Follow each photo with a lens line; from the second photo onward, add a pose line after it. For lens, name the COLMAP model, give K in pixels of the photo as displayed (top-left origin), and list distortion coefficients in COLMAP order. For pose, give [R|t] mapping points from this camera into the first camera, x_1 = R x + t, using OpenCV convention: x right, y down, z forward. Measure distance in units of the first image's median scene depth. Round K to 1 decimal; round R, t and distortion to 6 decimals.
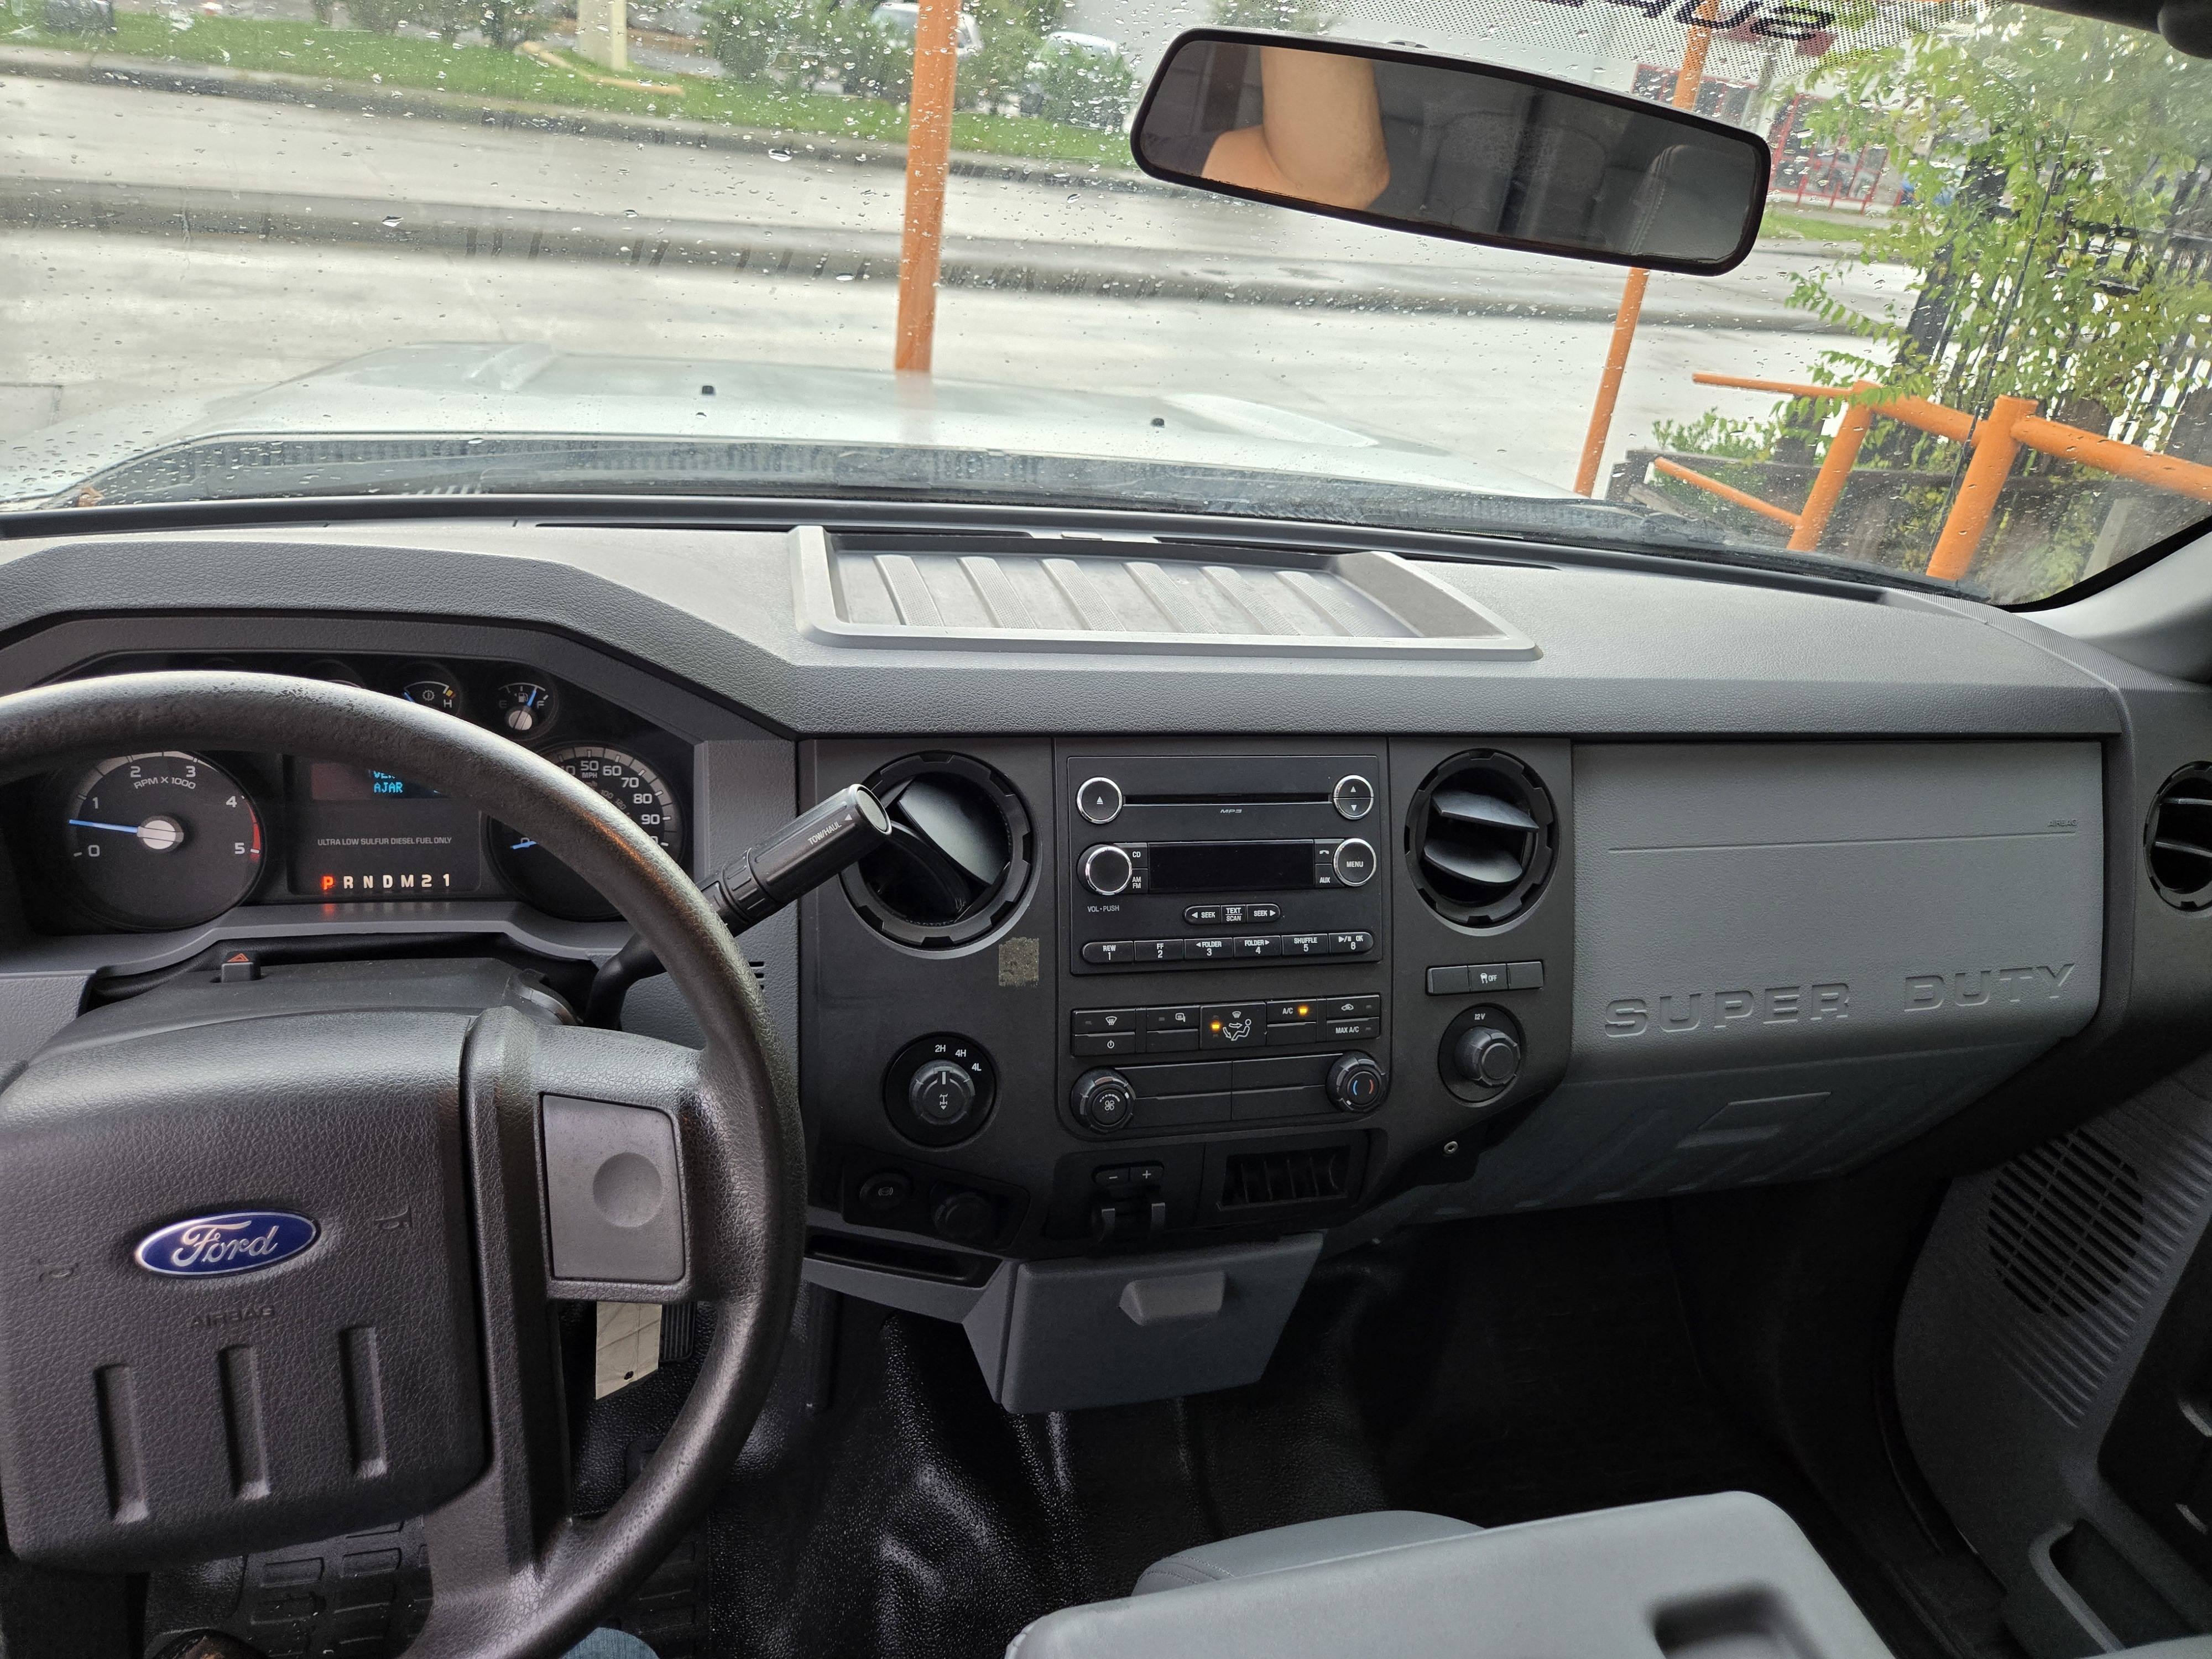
lens RADIAL K [[1526.9, 0, 1091.1], [0, 1526.9, 787.3], [0, 0, 1]] dist [0.052836, -0.048415]
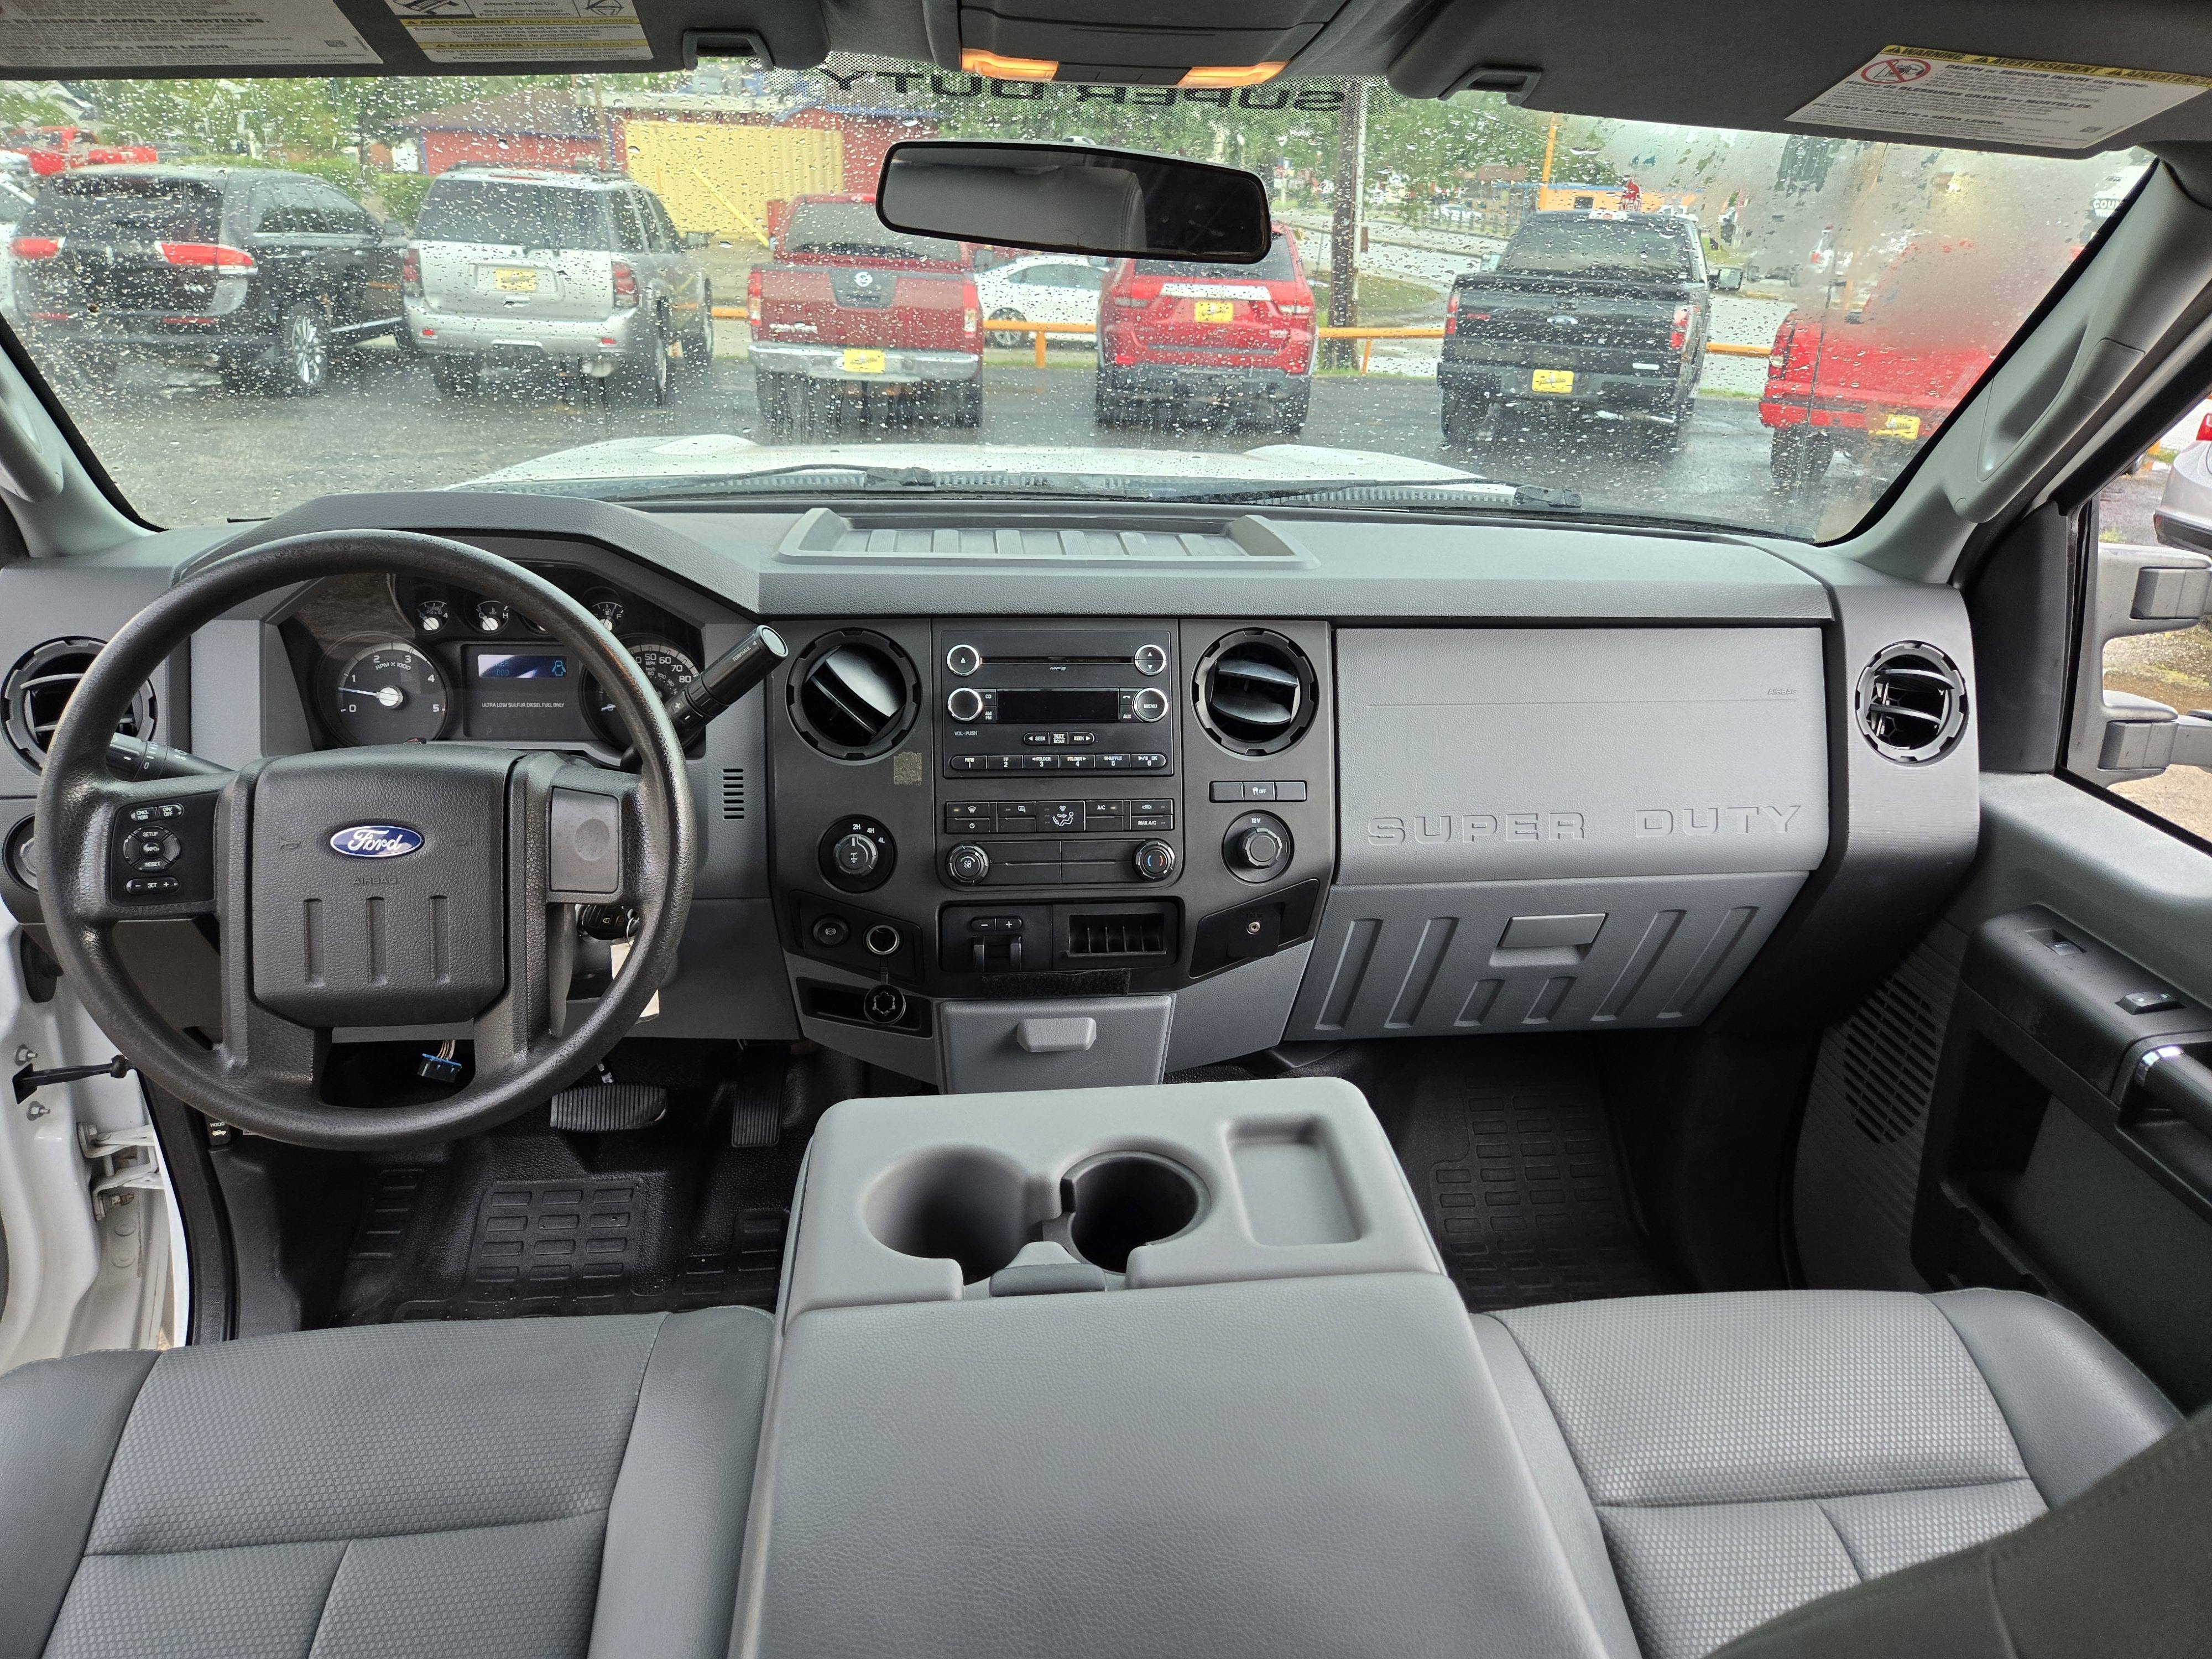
lens RADIAL K [[1526.9, 0, 1096.5], [0, 1526.9, 807.5], [0, 0, 1]] dist [0.052836, -0.048415]
pose [[0.981894, -0.019318, -0.188445, 0.399507], [0.007906, 0.998099, -0.061123, 0.237183], [0.189267, 0.058526, 0.980180, -0.404577]]
